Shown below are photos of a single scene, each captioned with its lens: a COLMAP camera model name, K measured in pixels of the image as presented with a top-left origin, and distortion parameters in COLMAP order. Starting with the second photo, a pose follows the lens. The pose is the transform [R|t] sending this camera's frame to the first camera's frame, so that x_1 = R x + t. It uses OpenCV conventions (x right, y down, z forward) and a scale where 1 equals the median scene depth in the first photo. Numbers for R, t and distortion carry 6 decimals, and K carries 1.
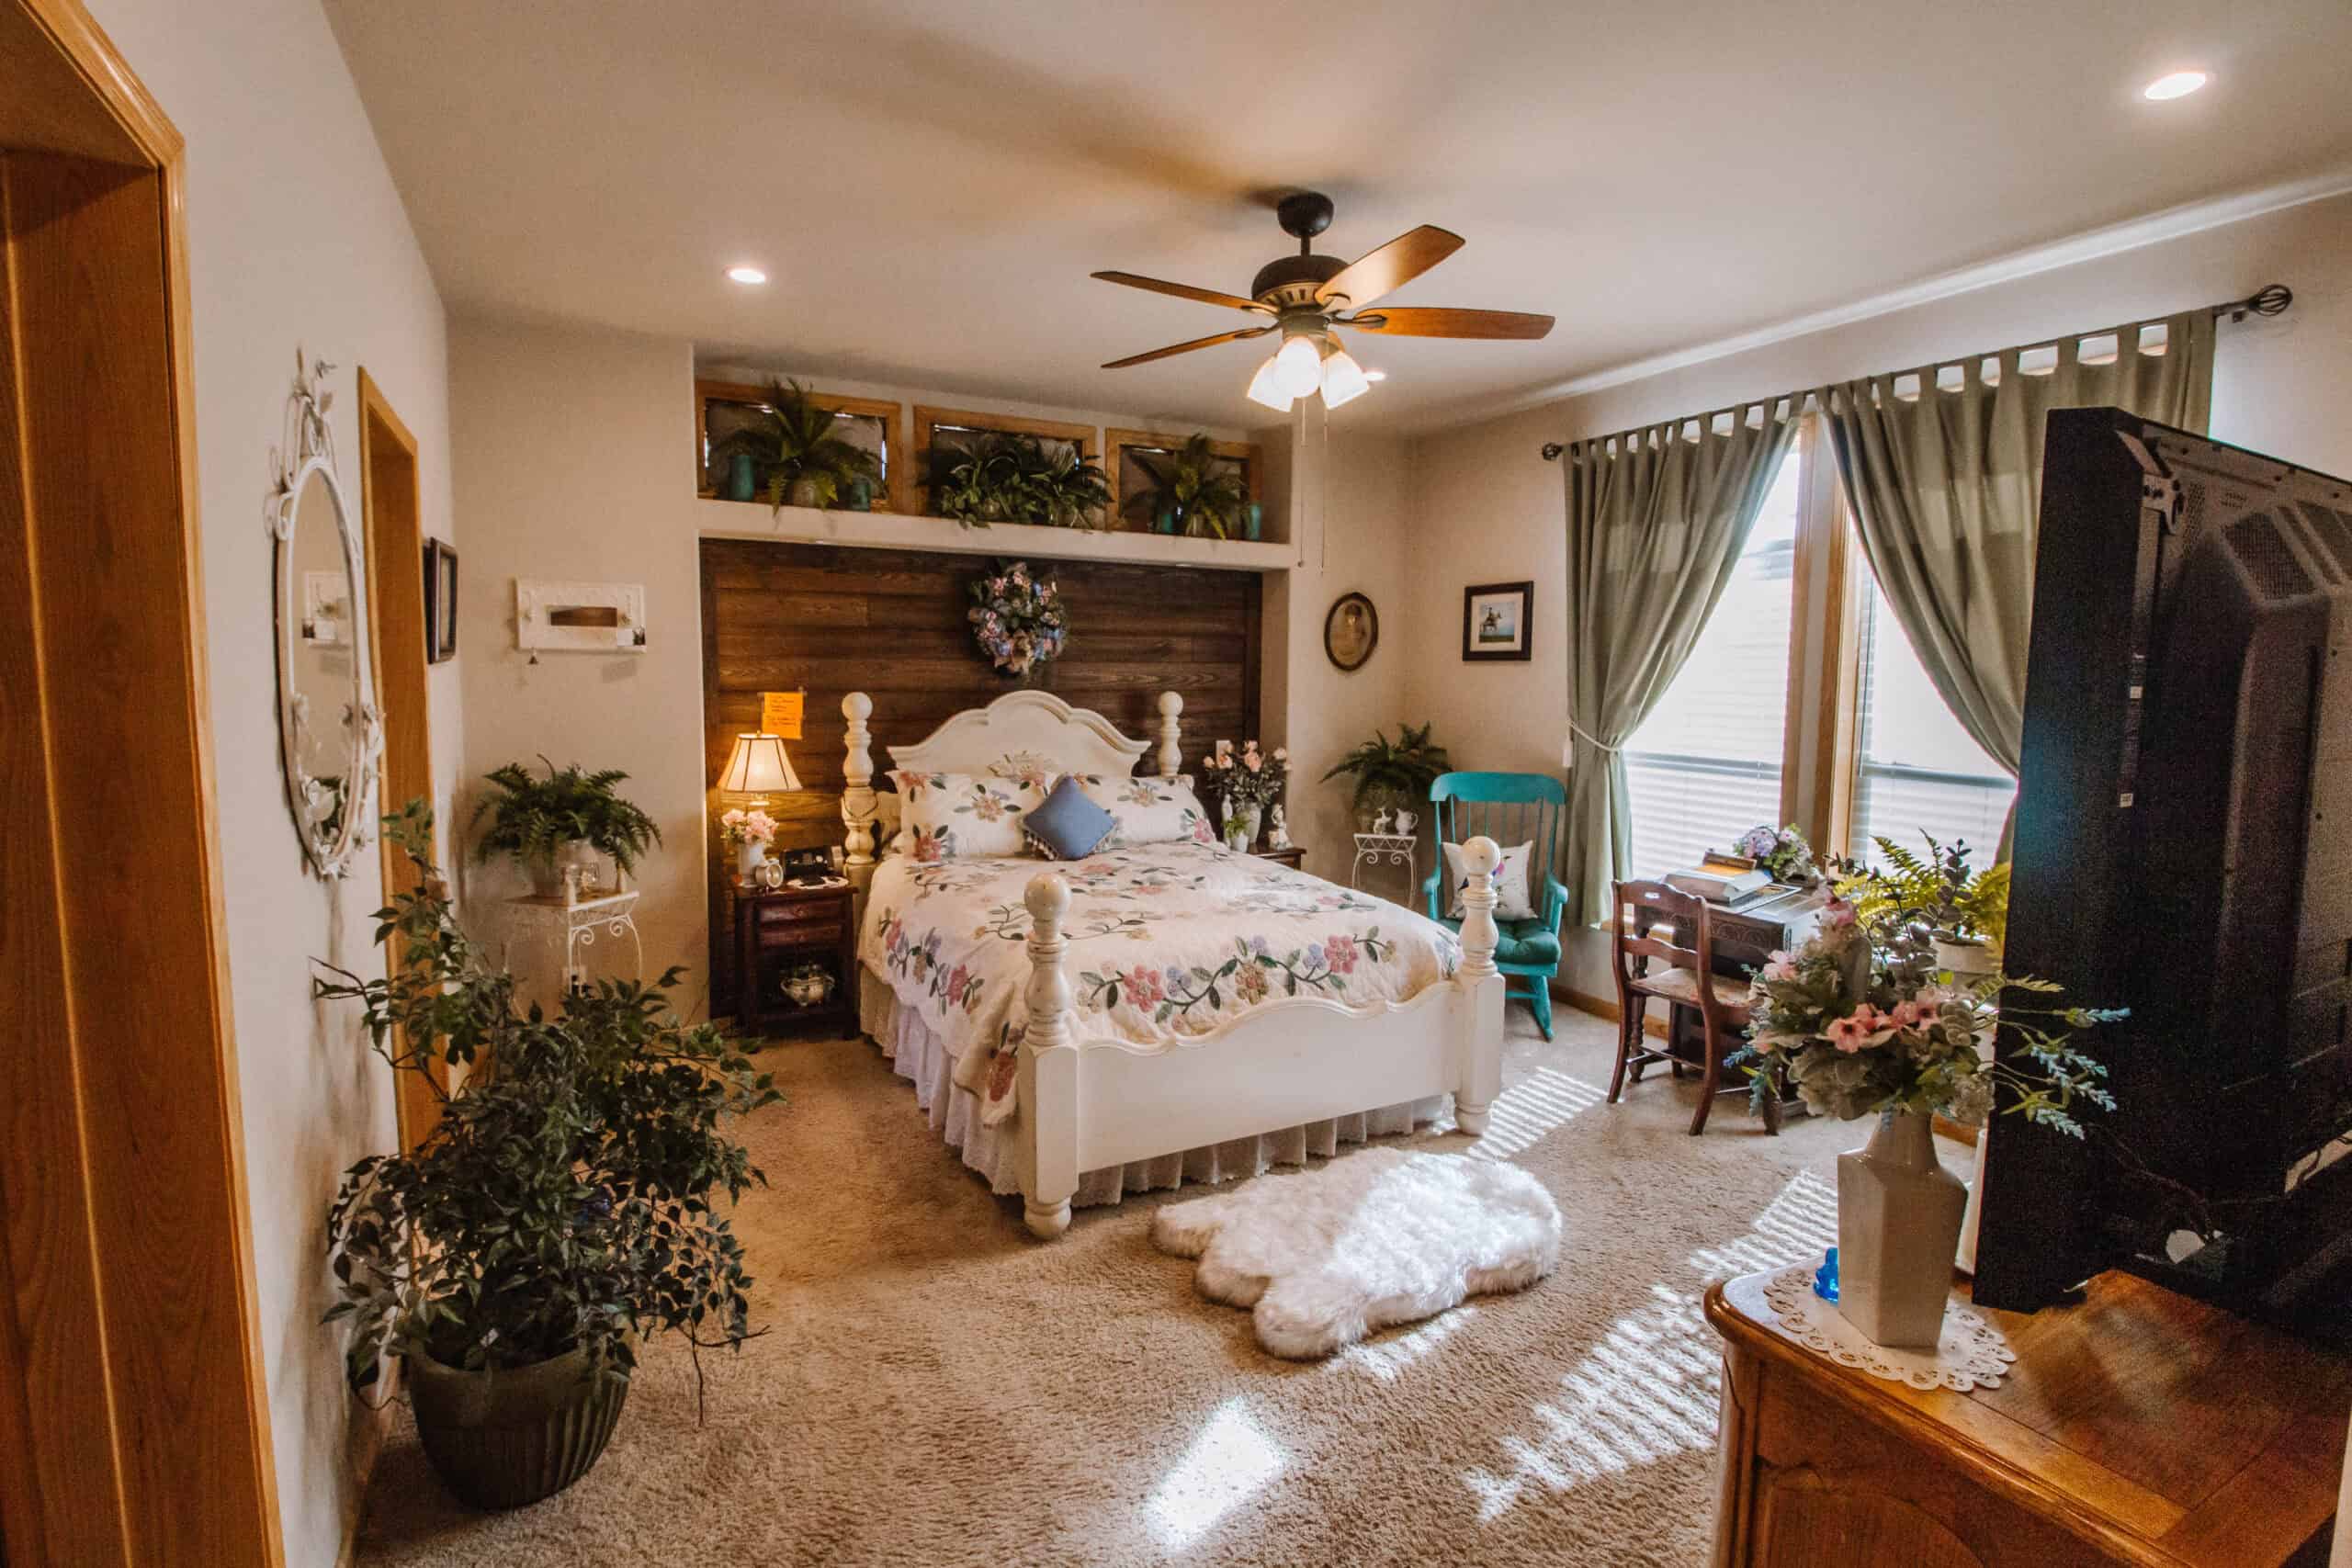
lens RADIAL K [[1094.1, 0, 1162.3], [0, 1094.1, 771.9], [0, 0, 1]] dist [-0.002040, -0.011738]
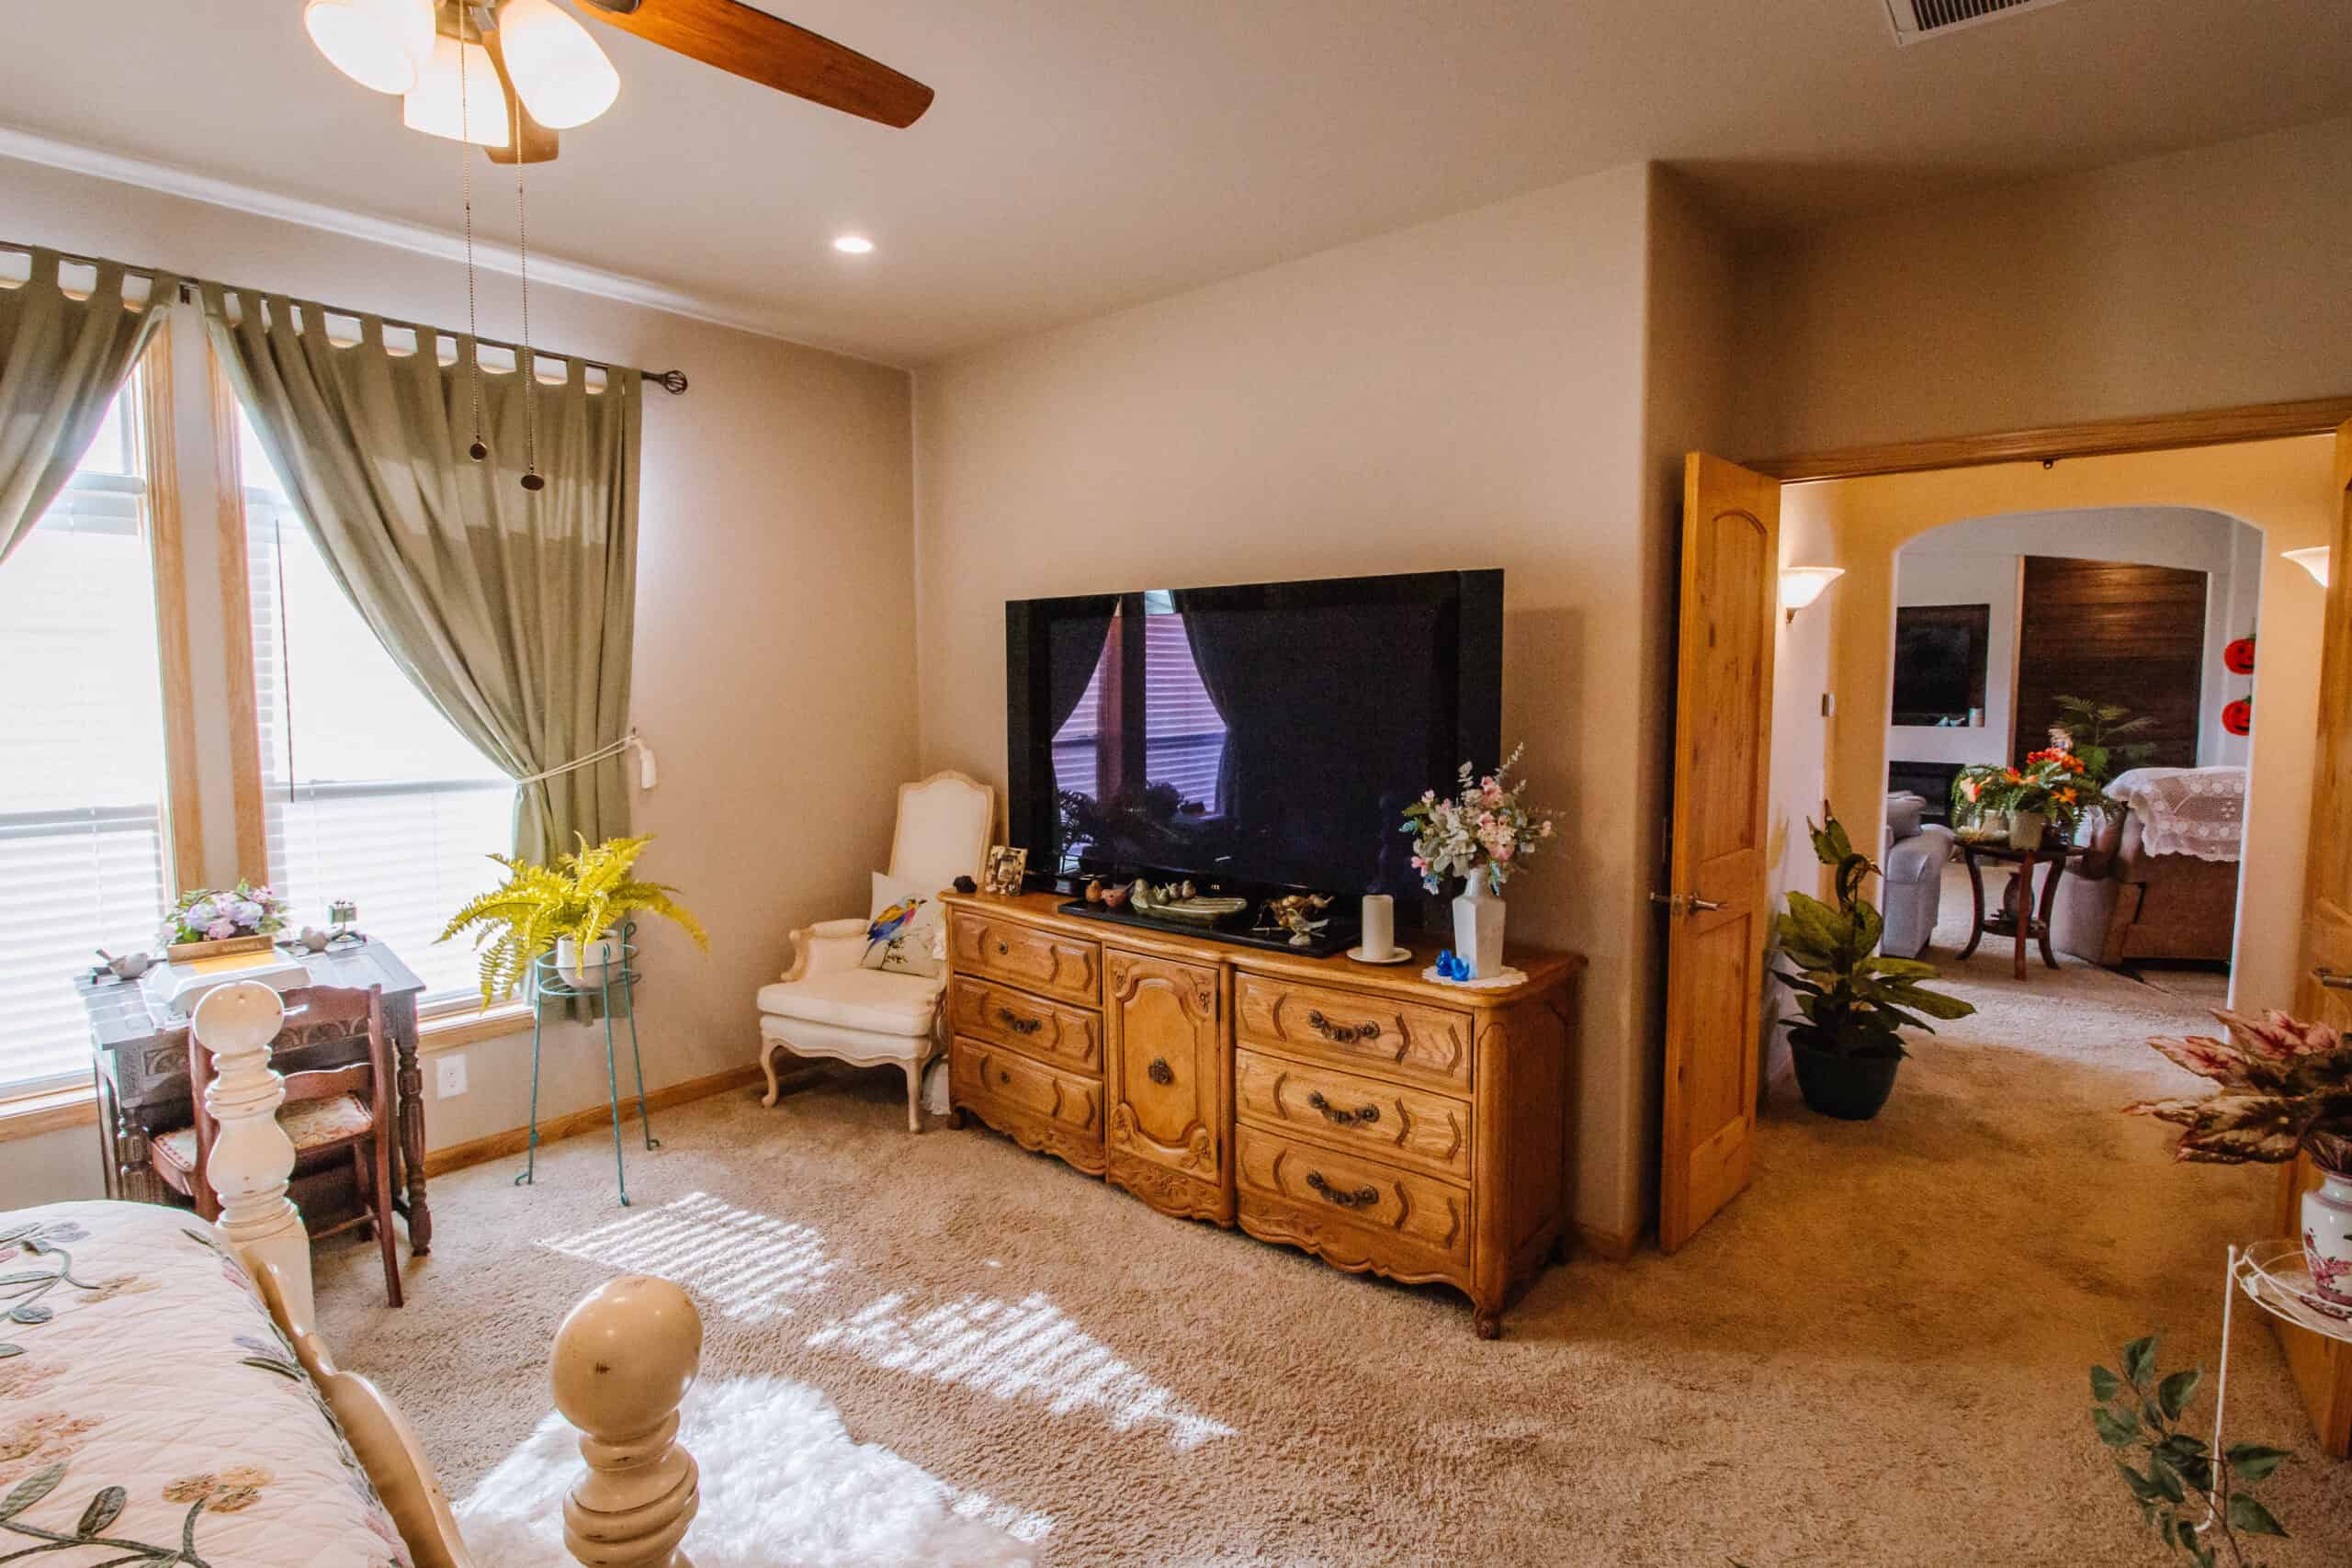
lens RADIAL K [[1146.9, 0, 1148.5], [0, 1146.9, 780.1], [0, 0, 1]] dist [-0.000831, -0.014822]
pose [[-0.375356, -0.086927, 0.922796, -0.417248], [0.091009, 0.987325, 0.130025, -0.076448], [-0.922402, 0.132788, -0.362687, 0.860751]]
